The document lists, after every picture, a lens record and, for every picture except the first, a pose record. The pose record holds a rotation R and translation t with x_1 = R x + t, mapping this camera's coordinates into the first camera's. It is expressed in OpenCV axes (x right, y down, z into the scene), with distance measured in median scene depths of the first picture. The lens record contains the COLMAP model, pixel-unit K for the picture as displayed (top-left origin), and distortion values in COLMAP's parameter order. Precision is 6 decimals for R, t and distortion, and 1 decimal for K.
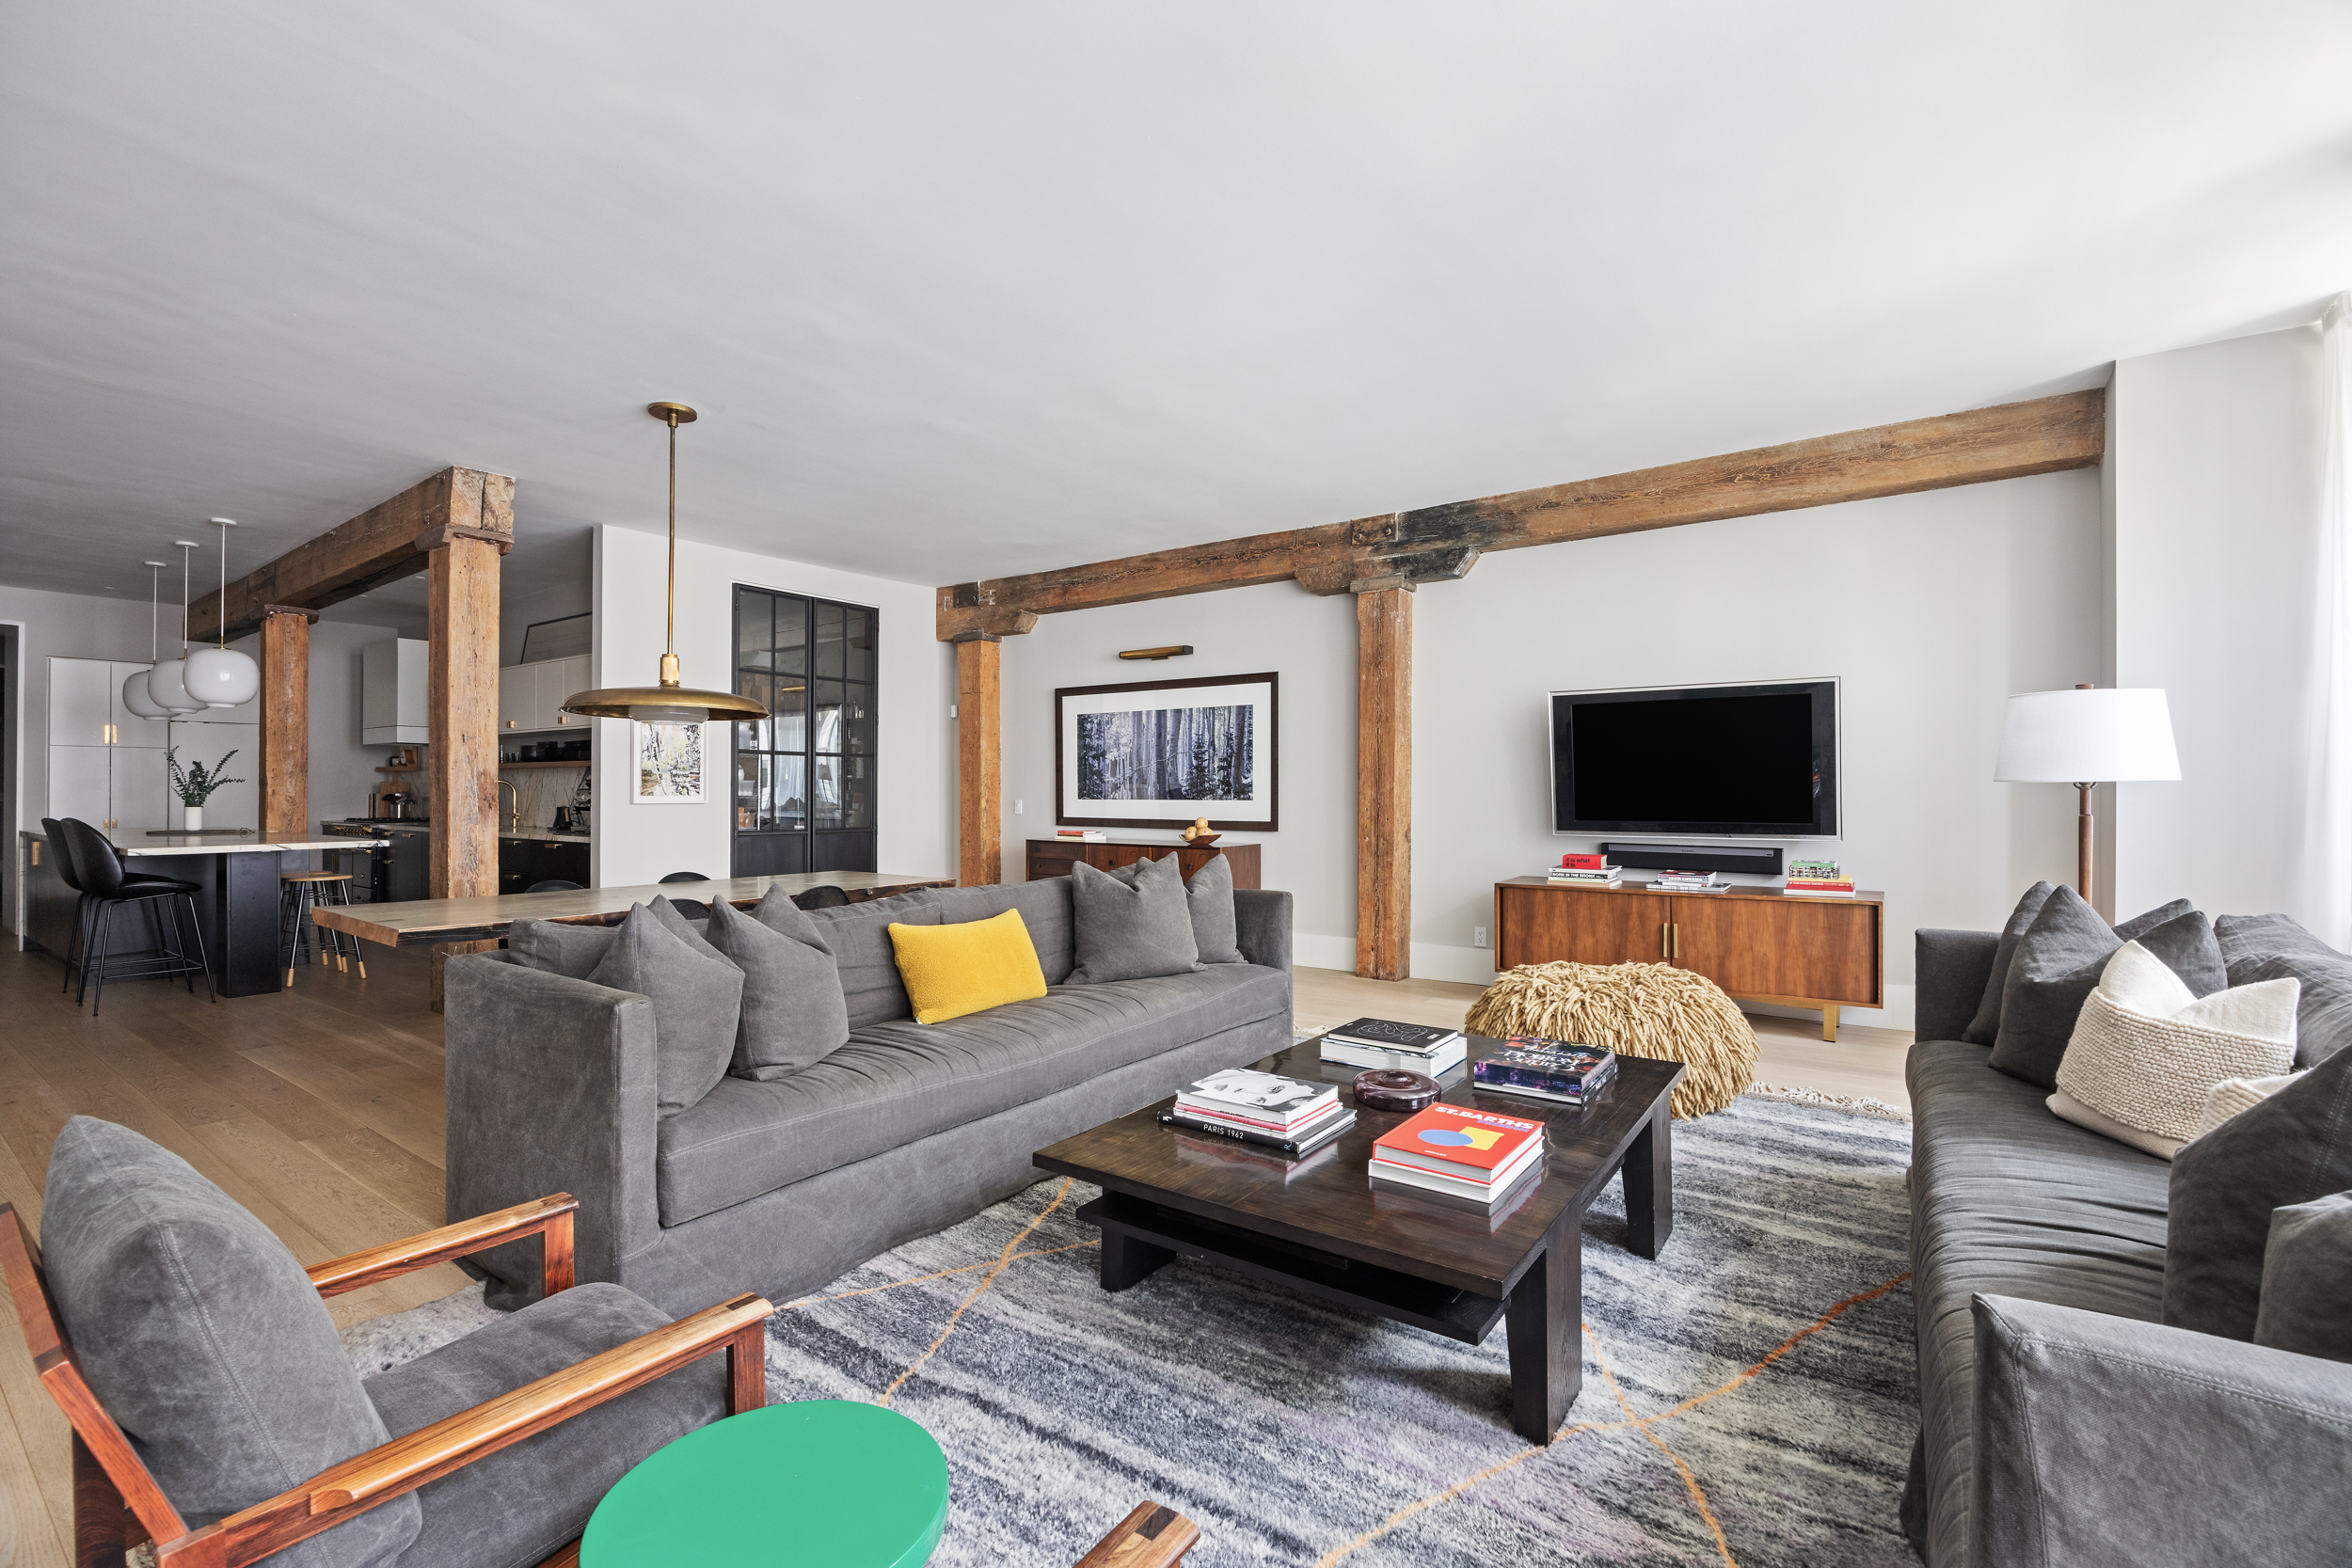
lens RADIAL K [[1017.2, 0, 1173.7], [0, 1017.2, 785.9], [0, 0, 1]] dist [-0.000153, -0.000002]
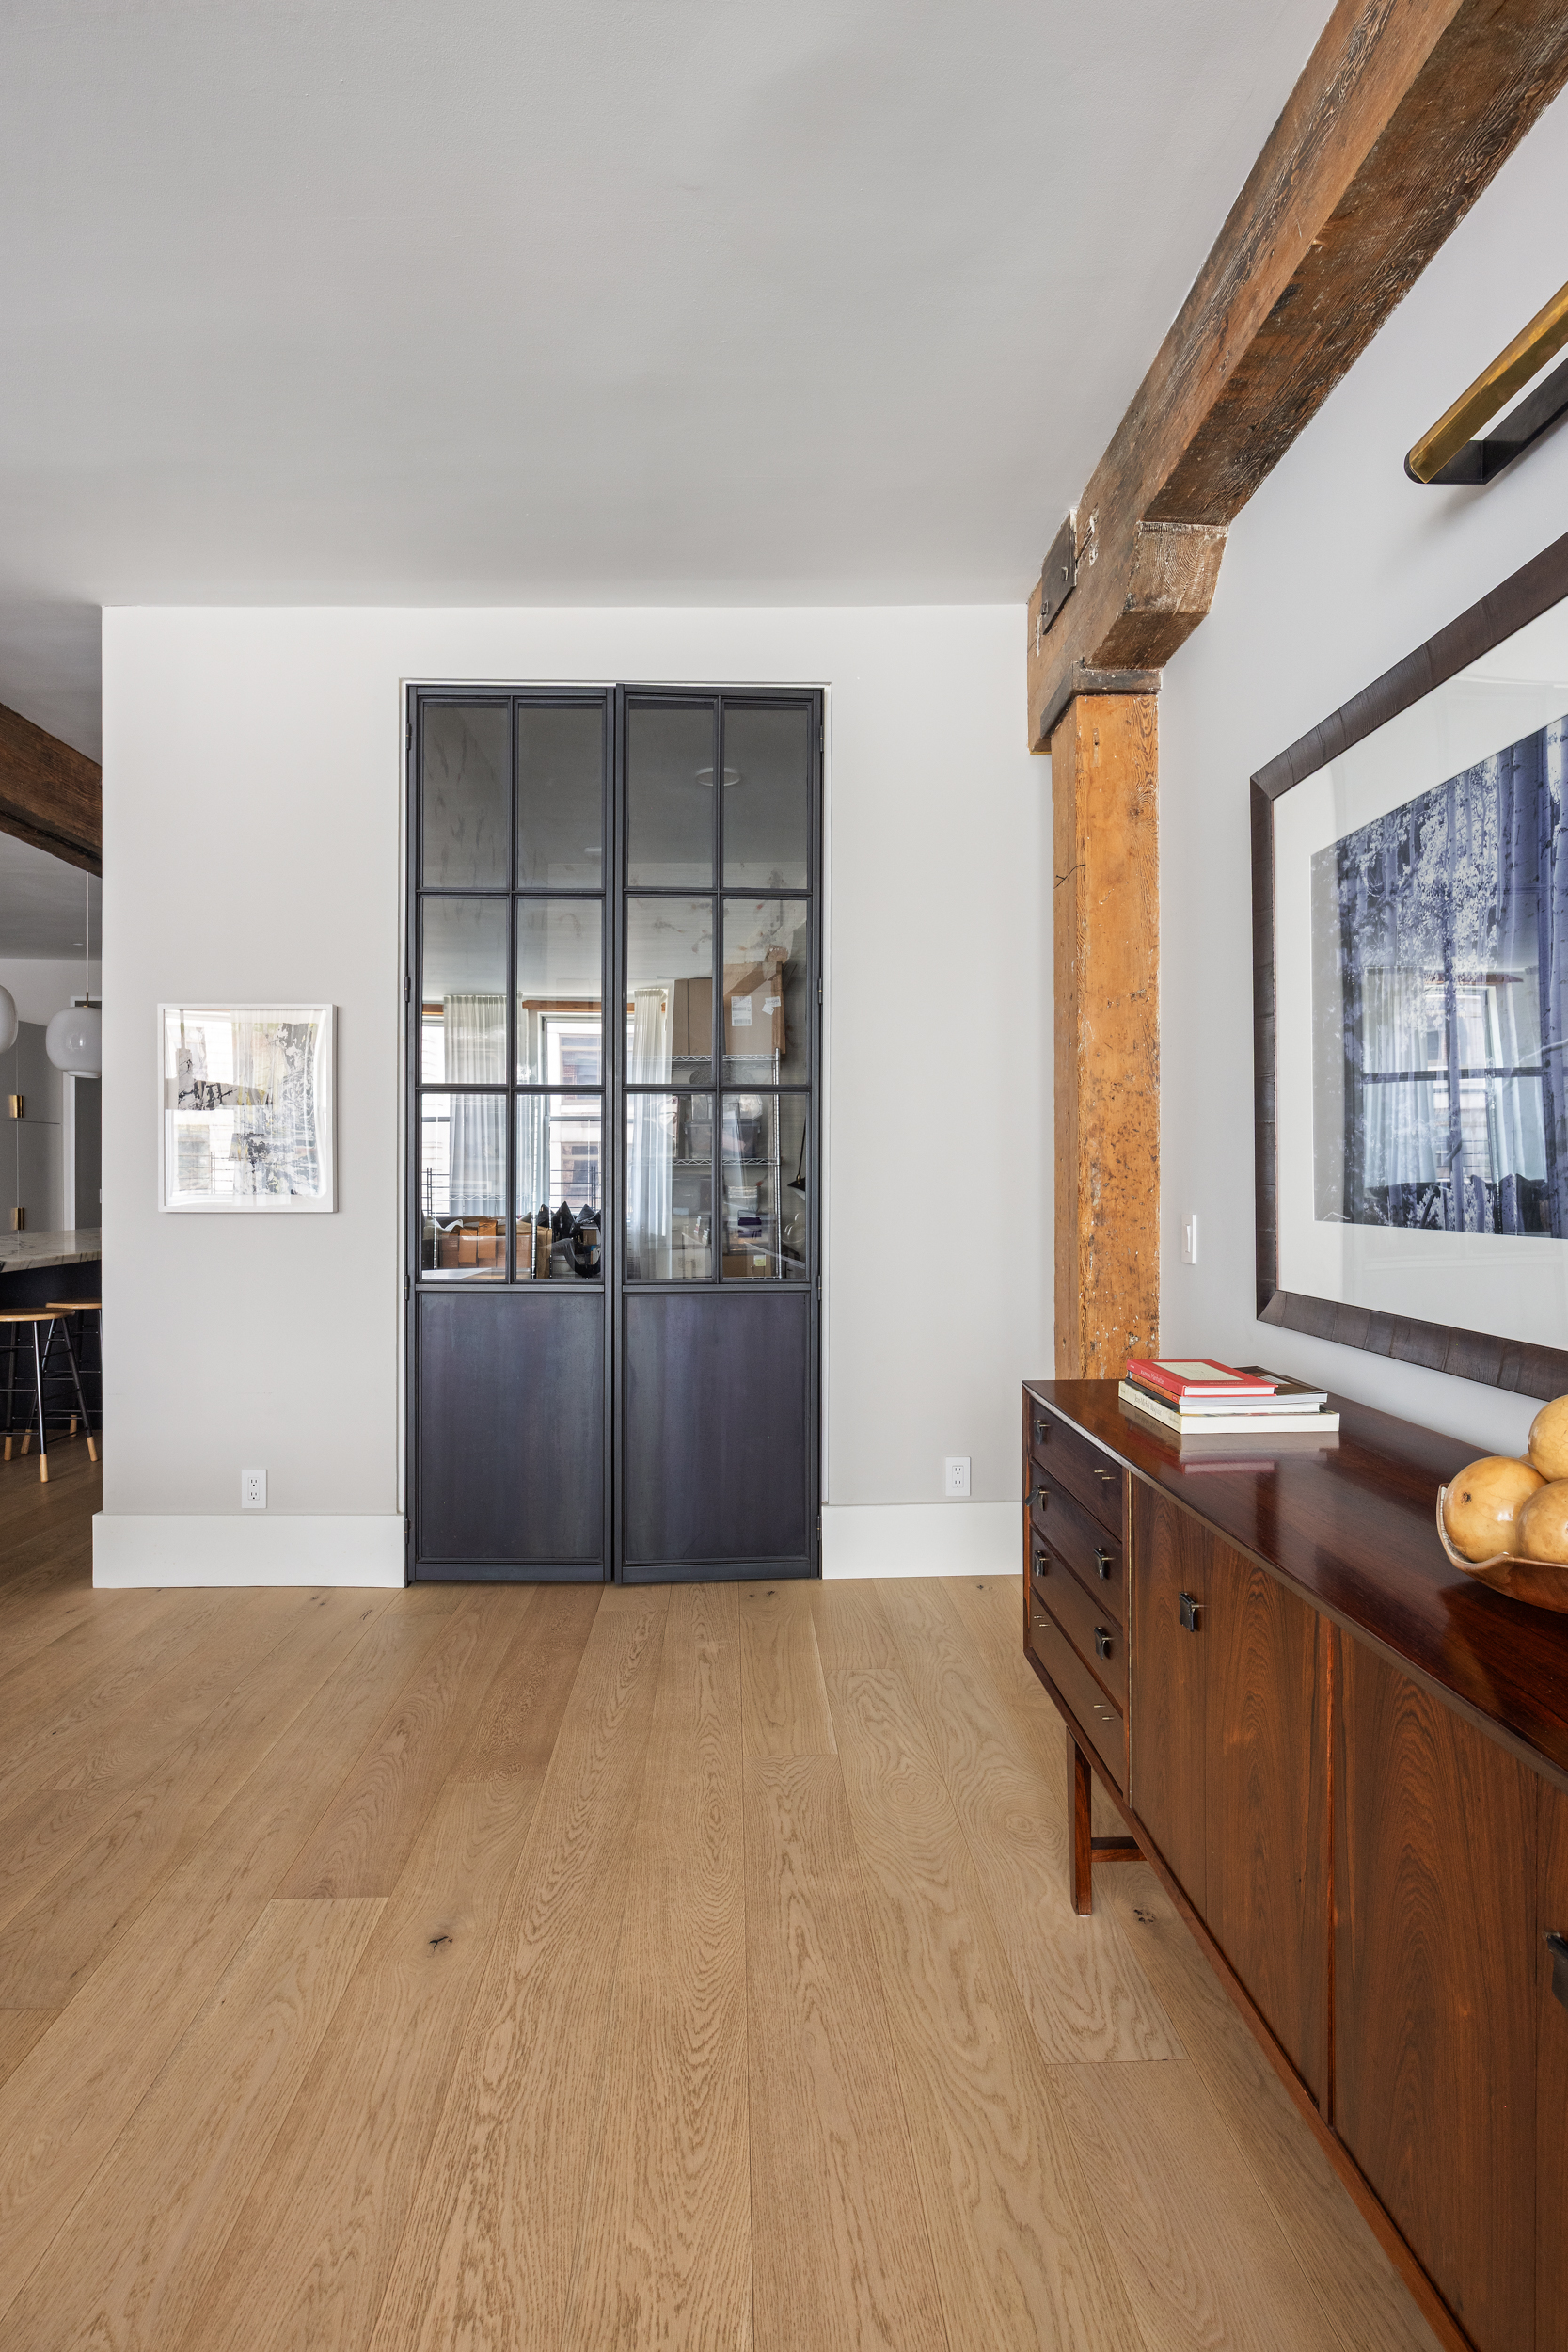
lens RADIAL K [[1263.4, 0, 775.1], [0, 1263.4, 1178.3], [0, 0, 1]] dist [-0.005430, -0.001095]
pose [[0.610643, -0.008952, -0.791855, 0.059485], [0.006824, 0.999958, -0.006043, 0.005194], [0.791877, -0.001714, 0.610679, 0.727782]]
